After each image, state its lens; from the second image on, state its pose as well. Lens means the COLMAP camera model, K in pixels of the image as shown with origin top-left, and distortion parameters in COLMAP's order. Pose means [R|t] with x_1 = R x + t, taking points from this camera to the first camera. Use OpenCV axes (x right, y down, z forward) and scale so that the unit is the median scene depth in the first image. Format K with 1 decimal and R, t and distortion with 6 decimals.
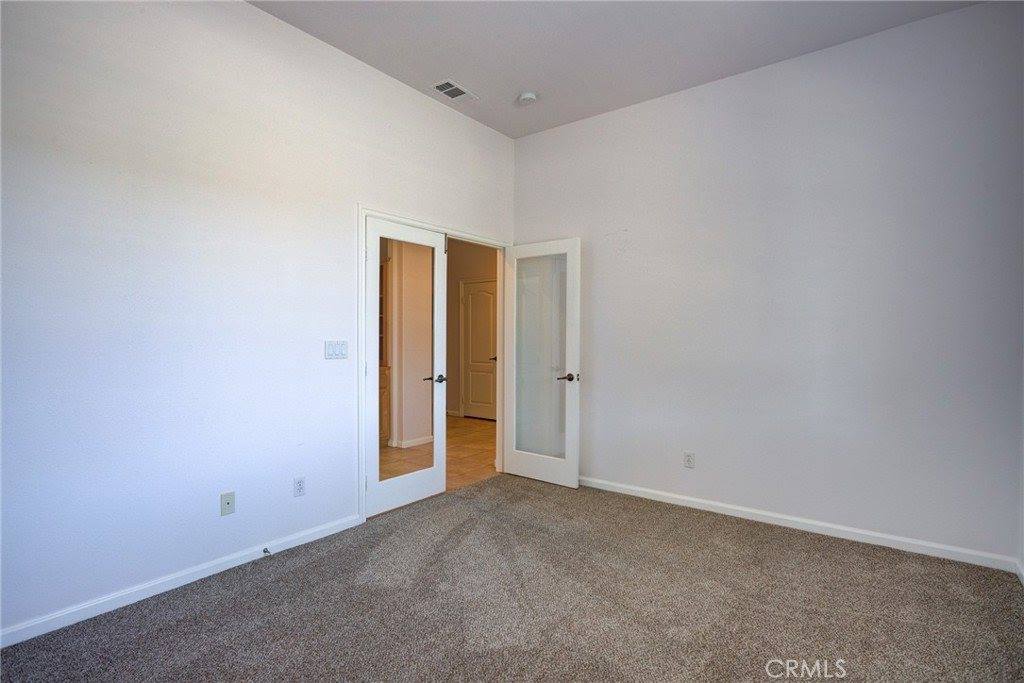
lens RADIAL K [[501.6, 0, 512.0], [0, 501.6, 341.5], [0, 0, 1]] dist [0.002181, 0.000325]
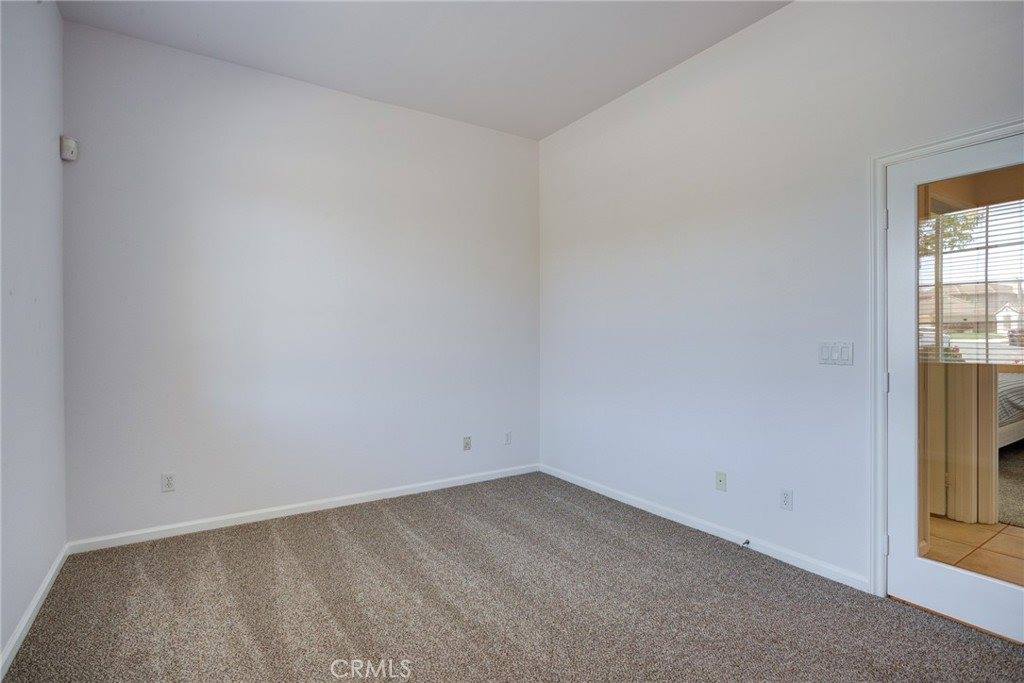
lens RADIAL K [[501.6, 0, 512.0], [0, 501.6, 341.5], [0, 0, 1]] dist [0.002181, 0.000325]
pose [[-0.337505, 0.001479, -0.941323, 0.592460], [-0.009641, 0.999941, 0.005028, -0.002055], [0.941274, 0.010773, -0.337471, 0.793541]]
